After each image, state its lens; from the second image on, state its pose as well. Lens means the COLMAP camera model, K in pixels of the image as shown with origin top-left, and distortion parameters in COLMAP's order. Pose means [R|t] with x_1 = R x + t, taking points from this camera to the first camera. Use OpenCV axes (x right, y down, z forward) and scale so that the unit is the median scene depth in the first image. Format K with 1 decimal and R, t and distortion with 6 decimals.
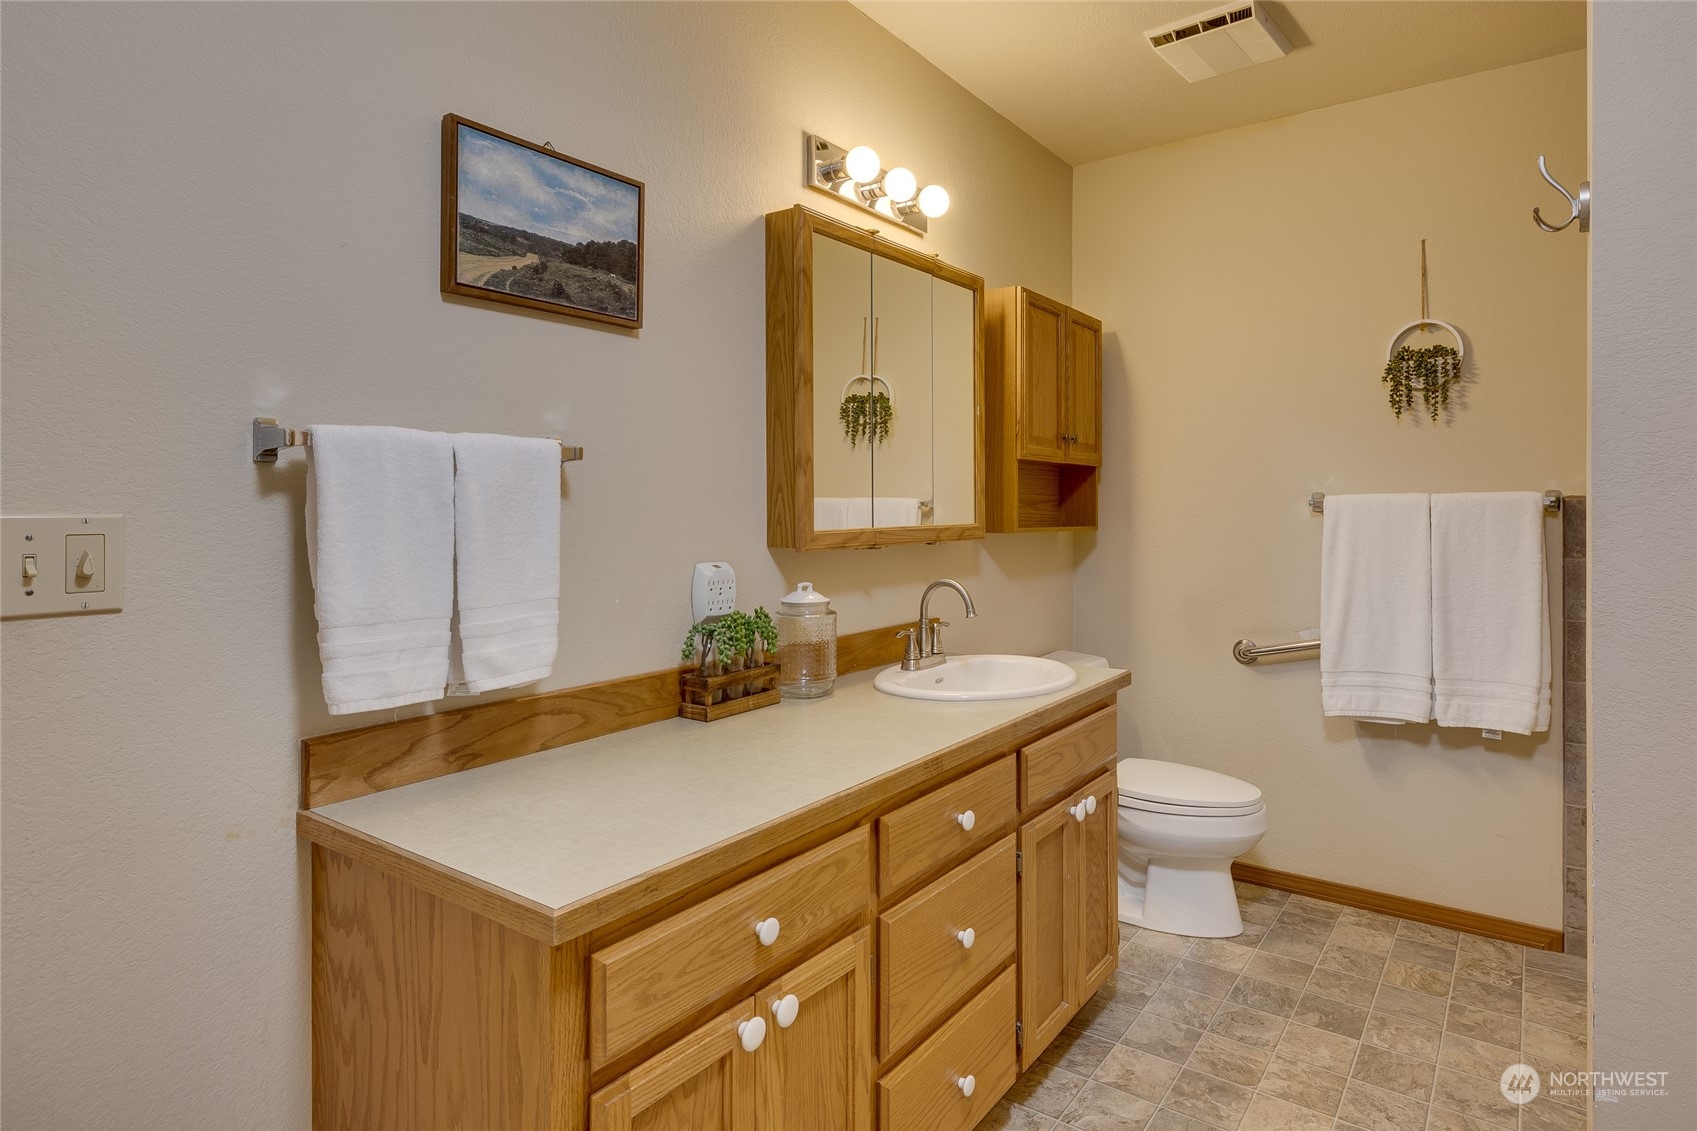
lens RADIAL K [[881.5, 0, 850.5], [0, 881.5, 513.6], [0, 0, 1]] dist [0.000260, 0.000286]
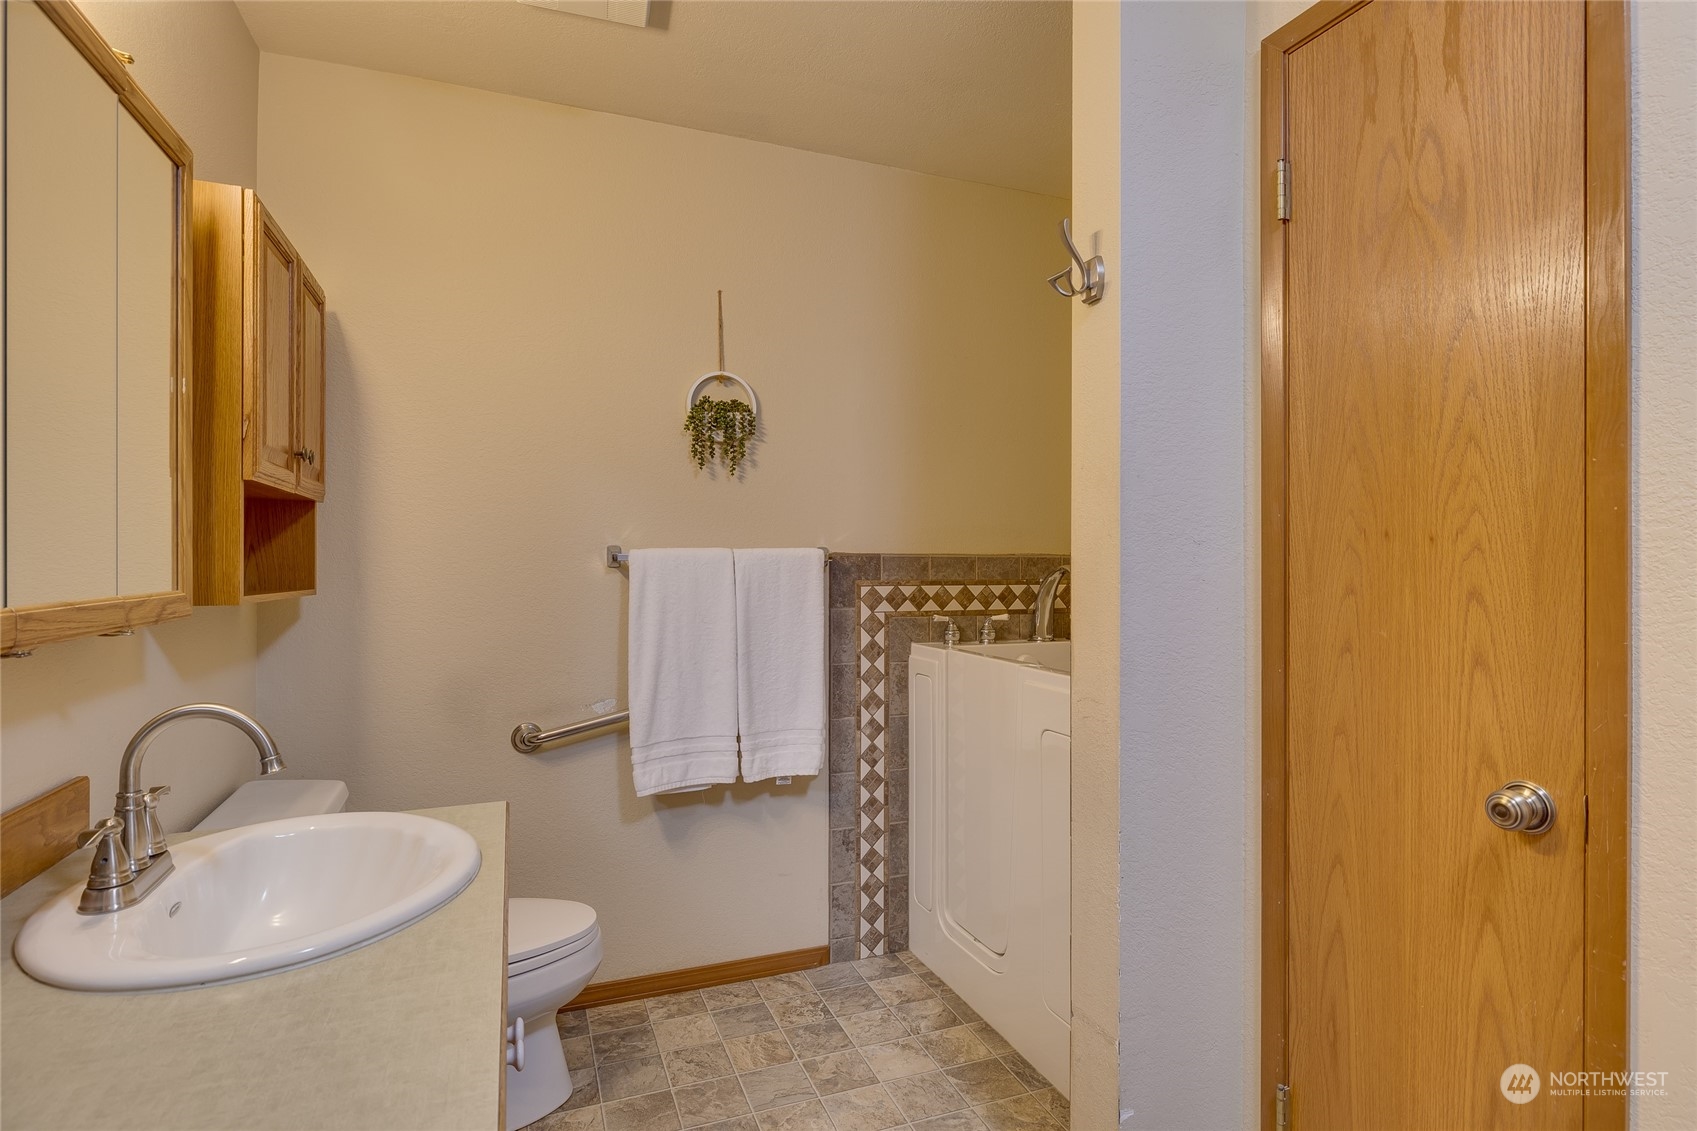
lens RADIAL K [[873.4, 0, 848.5], [0, 873.4, 565.5], [0, 0, 1]] dist [-0.004704, -0.000297]
pose [[0.514746, -0.001414, 0.857342, -0.112522], [0.005486, 0.999984, -0.001645, -0.001614], [-0.857325, 0.005550, 0.514745, 0.382490]]
